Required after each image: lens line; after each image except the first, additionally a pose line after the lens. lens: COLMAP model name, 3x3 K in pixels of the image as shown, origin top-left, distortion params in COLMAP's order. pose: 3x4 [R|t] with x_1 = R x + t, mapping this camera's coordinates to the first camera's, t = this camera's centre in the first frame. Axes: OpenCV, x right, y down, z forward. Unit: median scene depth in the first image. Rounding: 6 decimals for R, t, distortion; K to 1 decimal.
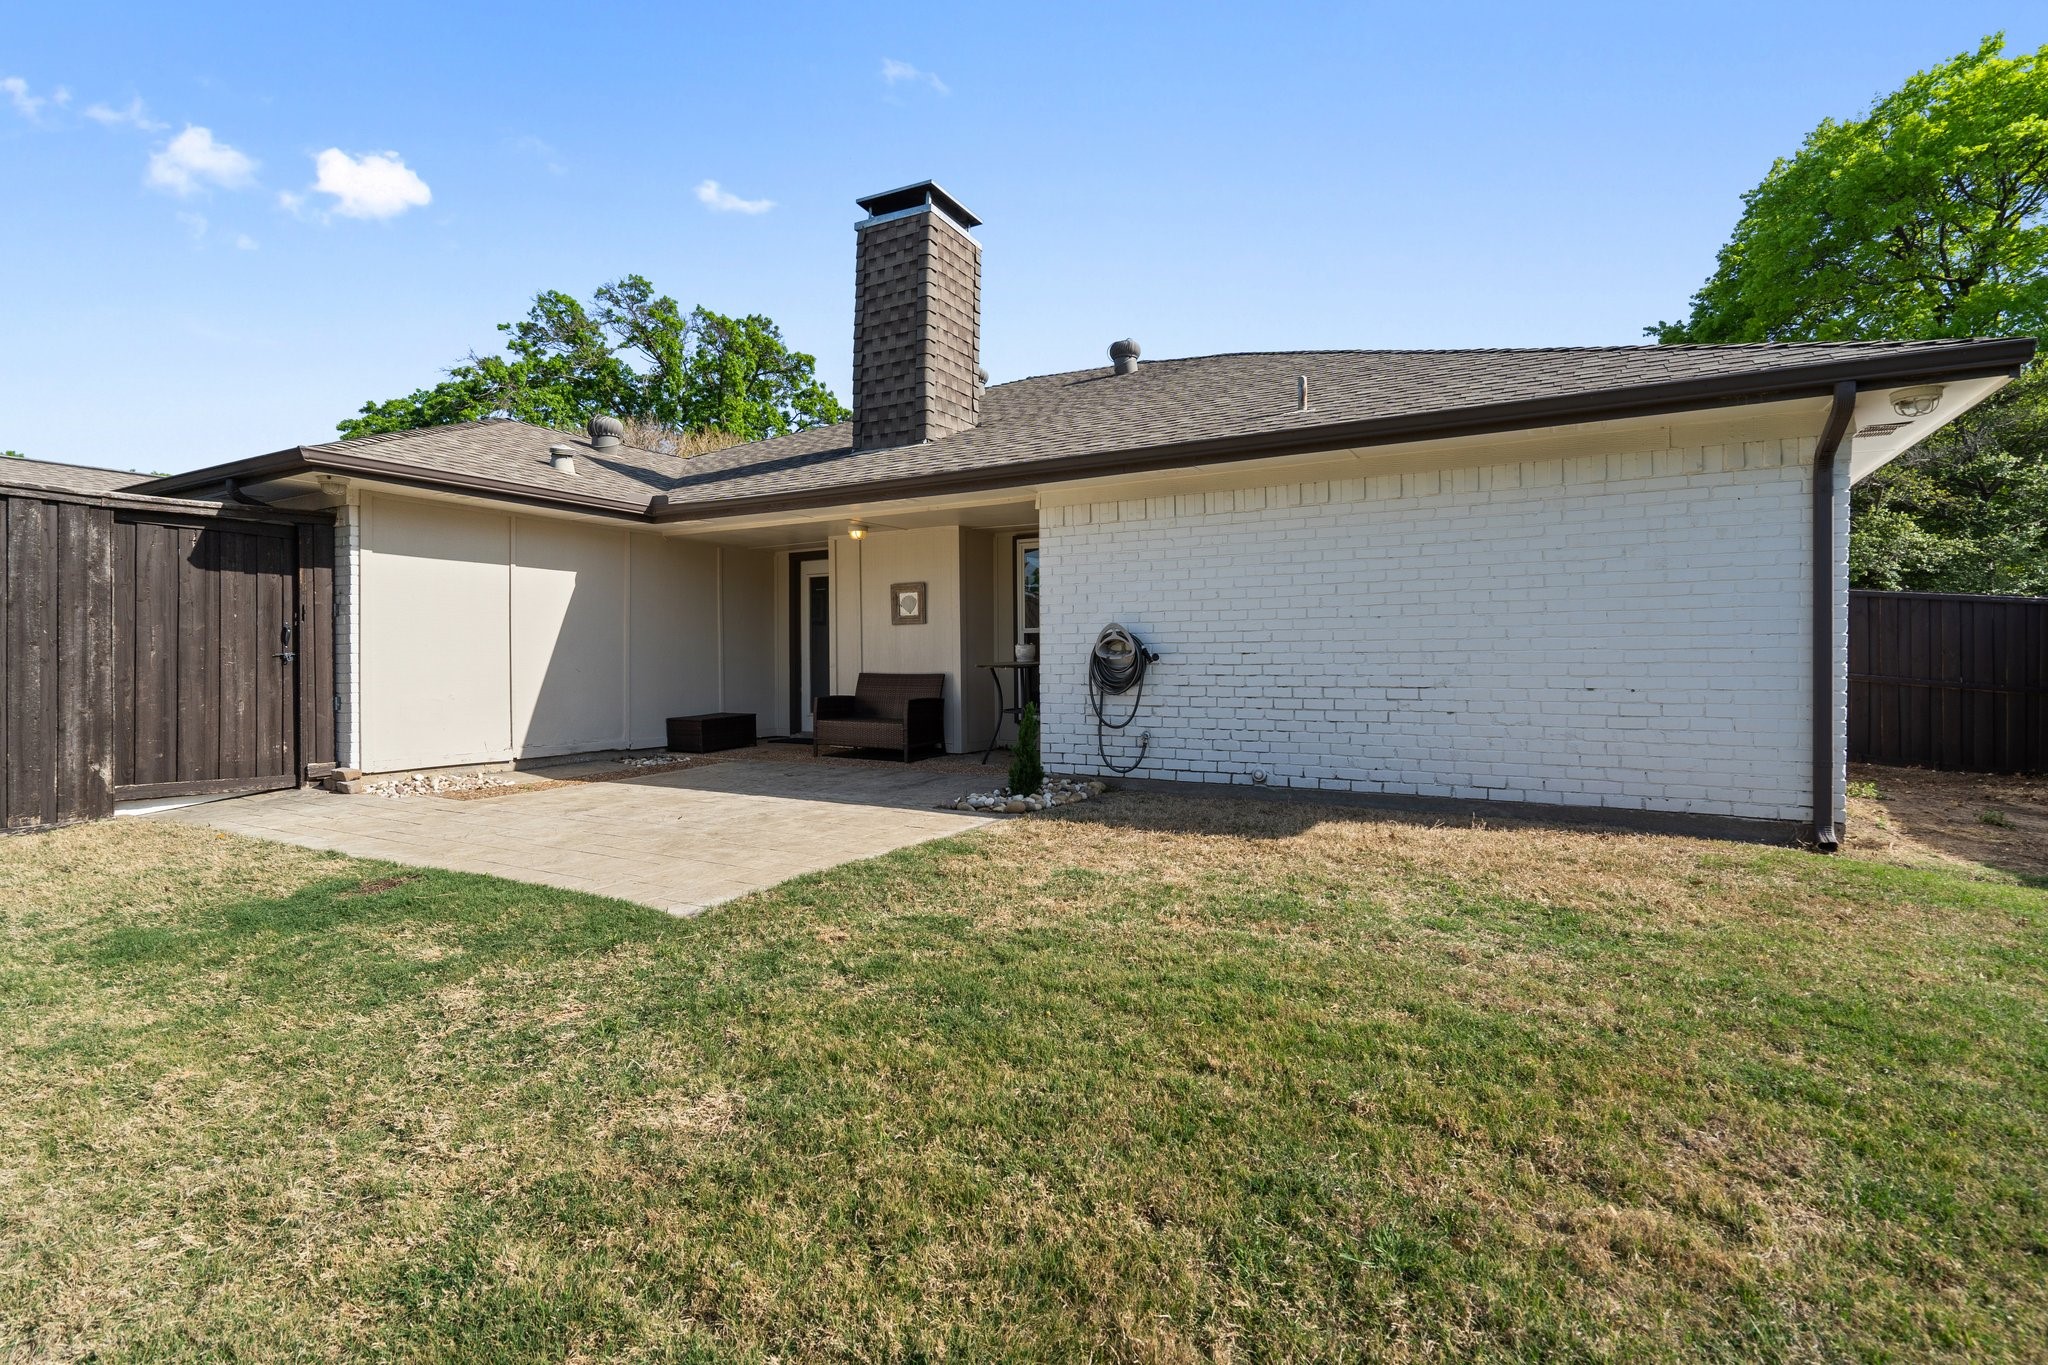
lens RADIAL K [[966.4, 0, 1004.7], [0, 966.4, 665.8], [0, 0, 1]] dist [-0.017107, 0.013765]
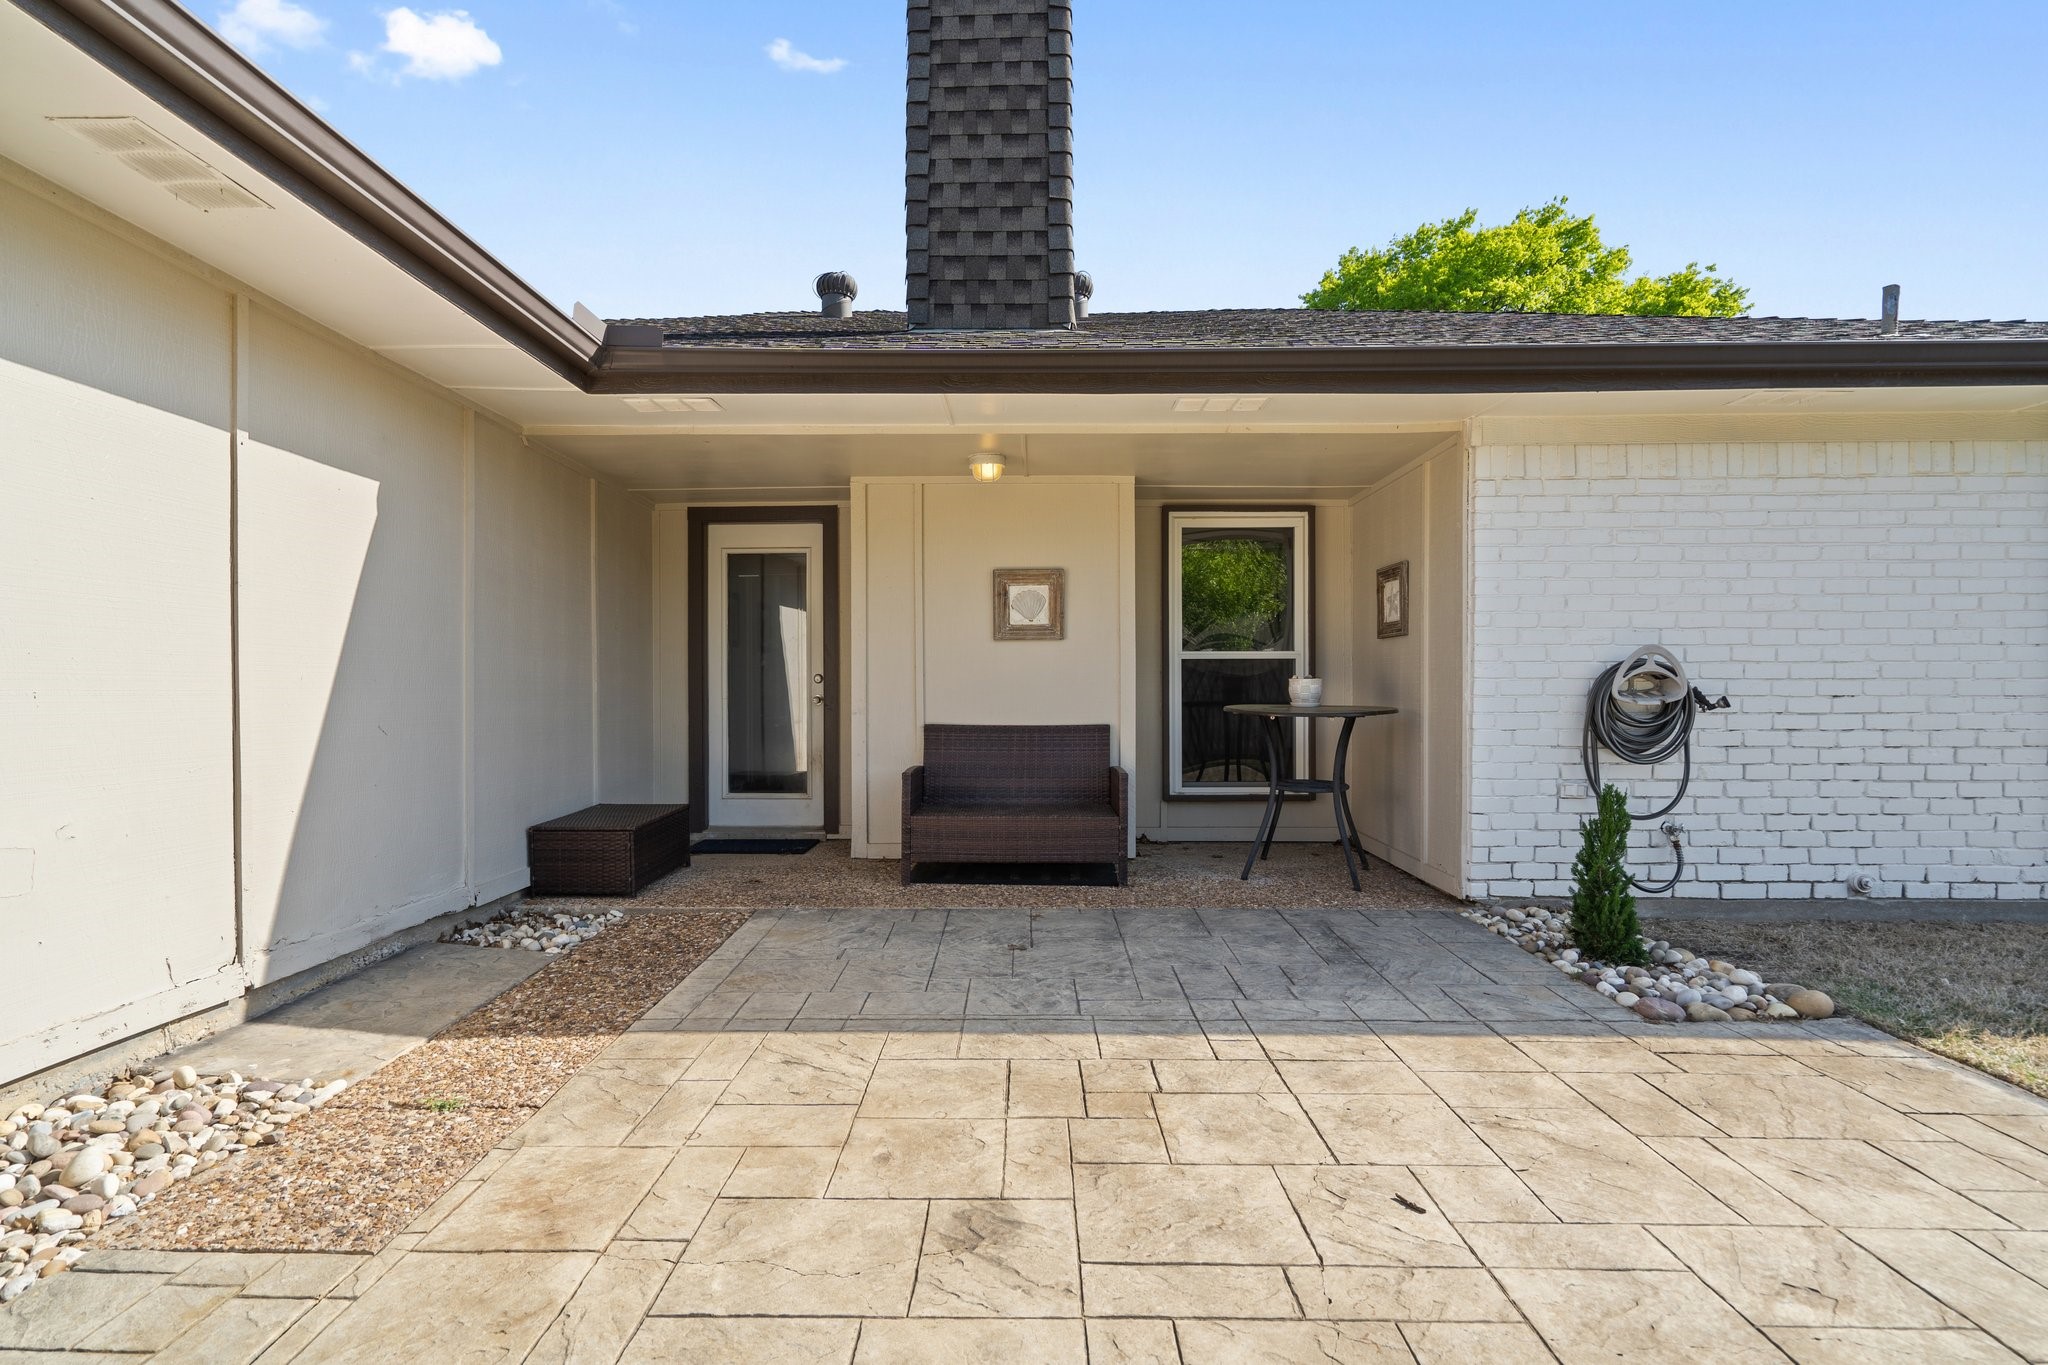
lens RADIAL K [[968.8, 0, 1013.9], [0, 968.8, 693.5], [0, 0, 1]] dist [0.000755, 0.000657]
pose [[0.871888, 0.002313, 0.489699, -0.518856], [-0.000339, 0.999991, -0.004120, -0.011139], [-0.489705, 0.003427, 0.871882, 0.660886]]
